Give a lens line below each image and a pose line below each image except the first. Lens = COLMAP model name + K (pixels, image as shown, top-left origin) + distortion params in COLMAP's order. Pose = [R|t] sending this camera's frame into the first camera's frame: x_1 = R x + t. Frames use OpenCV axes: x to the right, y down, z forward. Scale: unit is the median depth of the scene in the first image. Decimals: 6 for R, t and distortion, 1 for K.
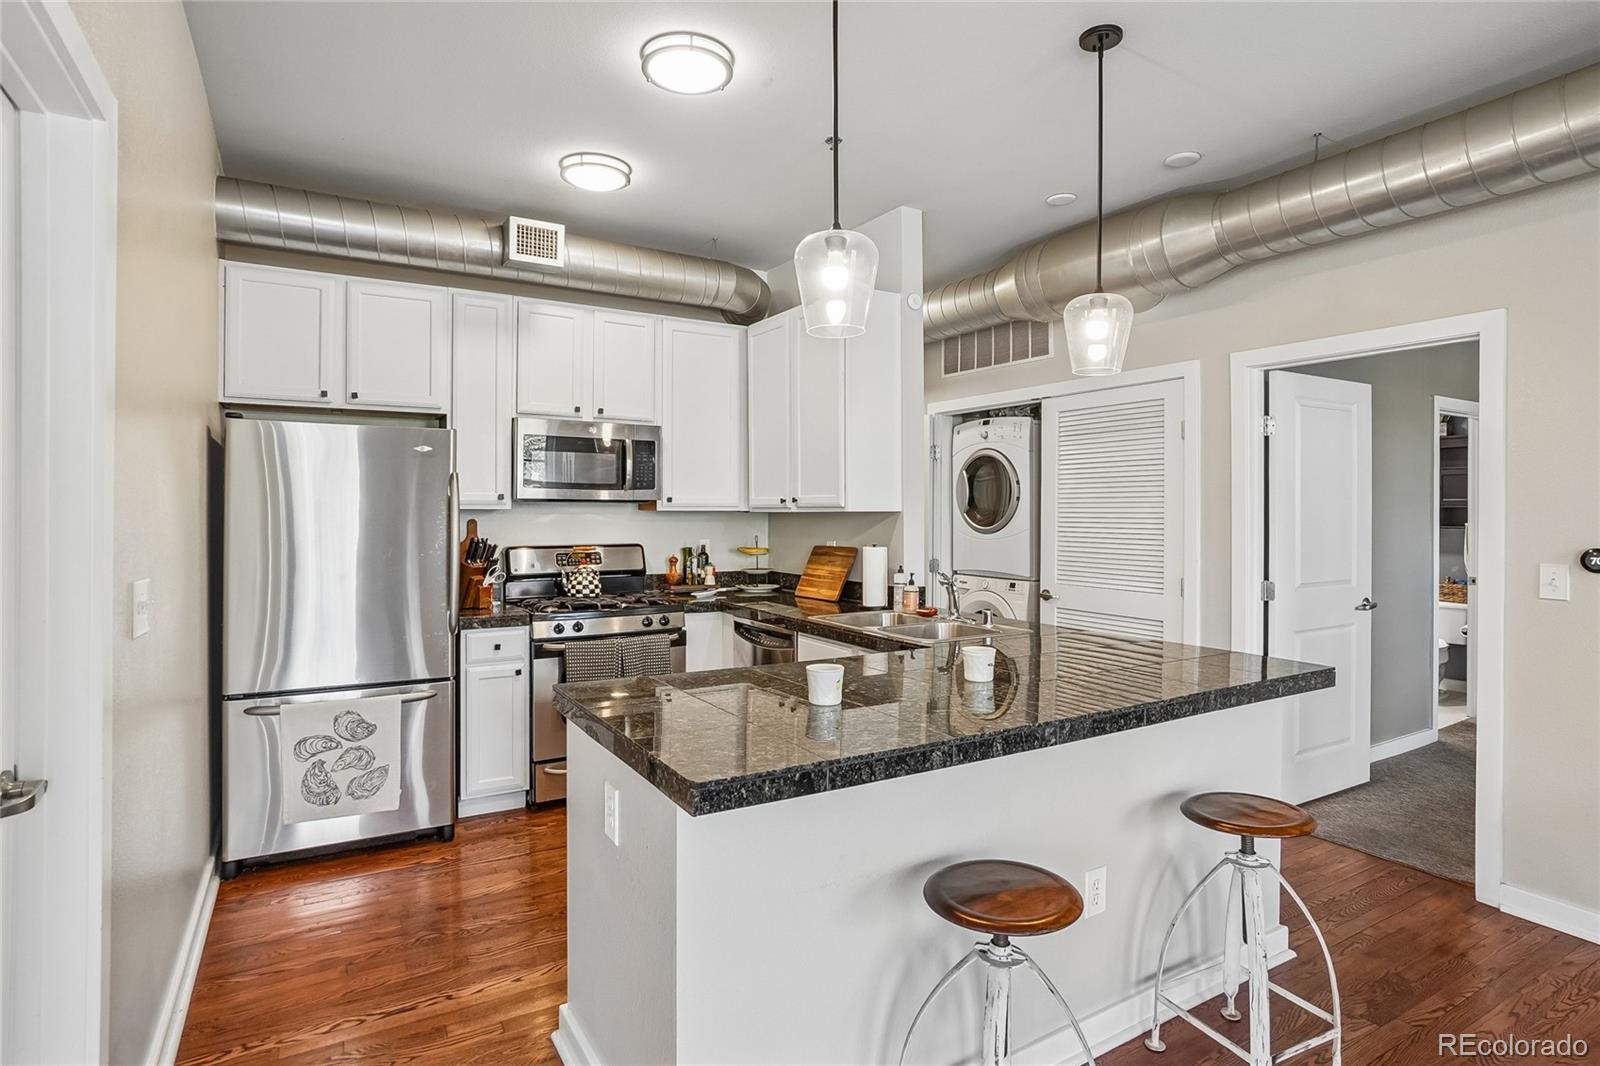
lens RADIAL K [[815.6, 0, 796.7], [0, 815.6, 514.2], [0, 0, 1]] dist [-0.041560, 0.000443]
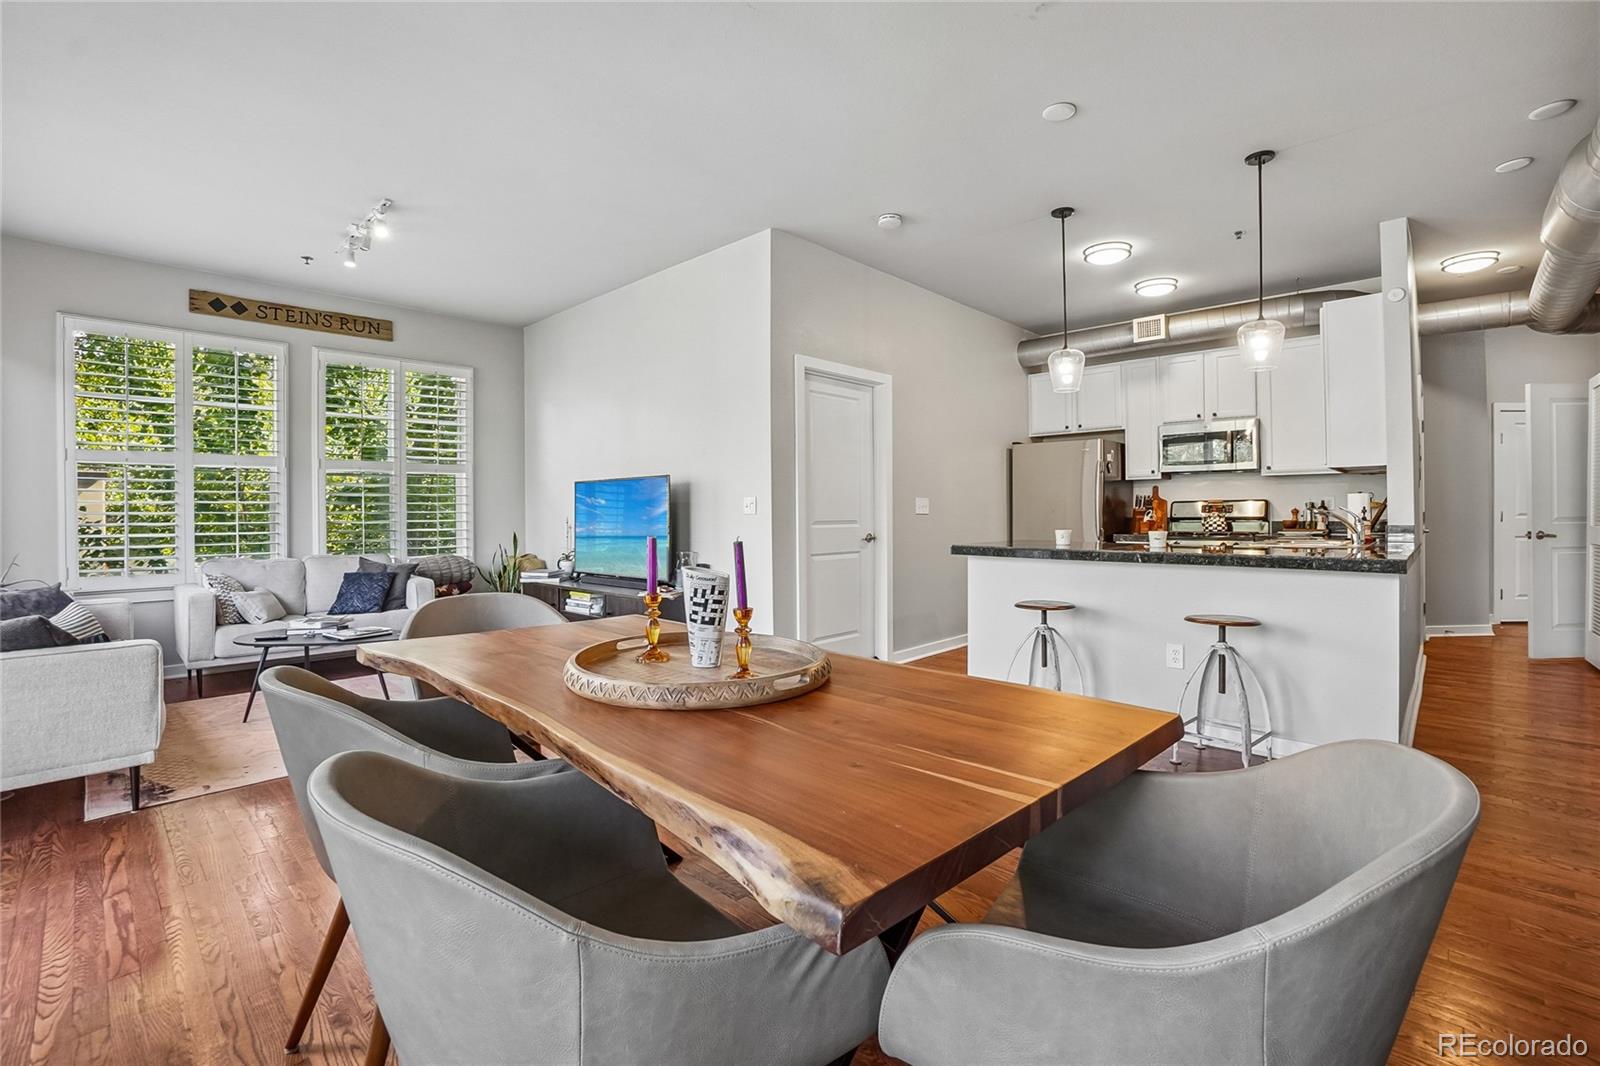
lens RADIAL K [[705.4, 0, 789.5], [0, 705.4, 509.0], [0, 0, 1]] dist [-0.026630, -0.000128]
pose [[0.252282, -0.009167, -0.967610, 0.909243], [0.006030, 0.999951, -0.007902, 0.066798], [0.967635, -0.003841, 0.252324, -0.157006]]
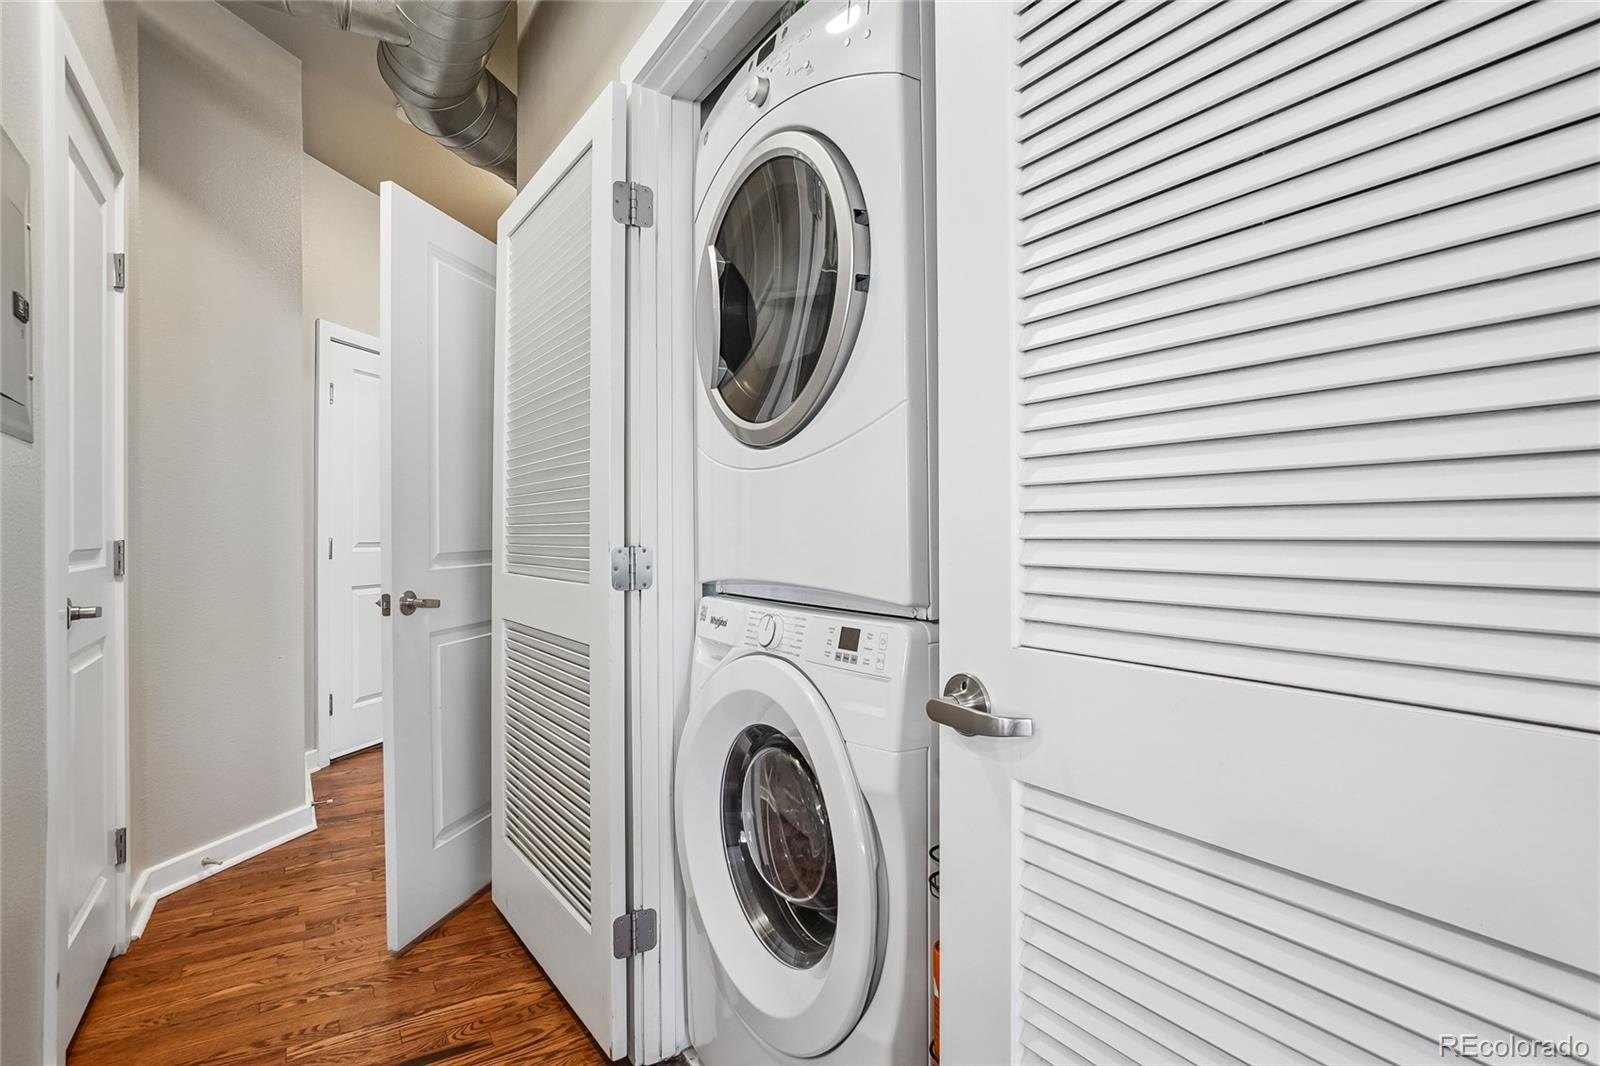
lens RADIAL K [[811.2, 0, 791.1], [0, 811.2, 528.1], [0, 0, 1]] dist [-0.050245, 0.023036]
pose [[0.999966, -0.006454, 0.005080, 0.307532], [0.006498, 0.999942, -0.008531, 0.069228], [-0.005024, 0.008564, 0.999951, 0.935295]]
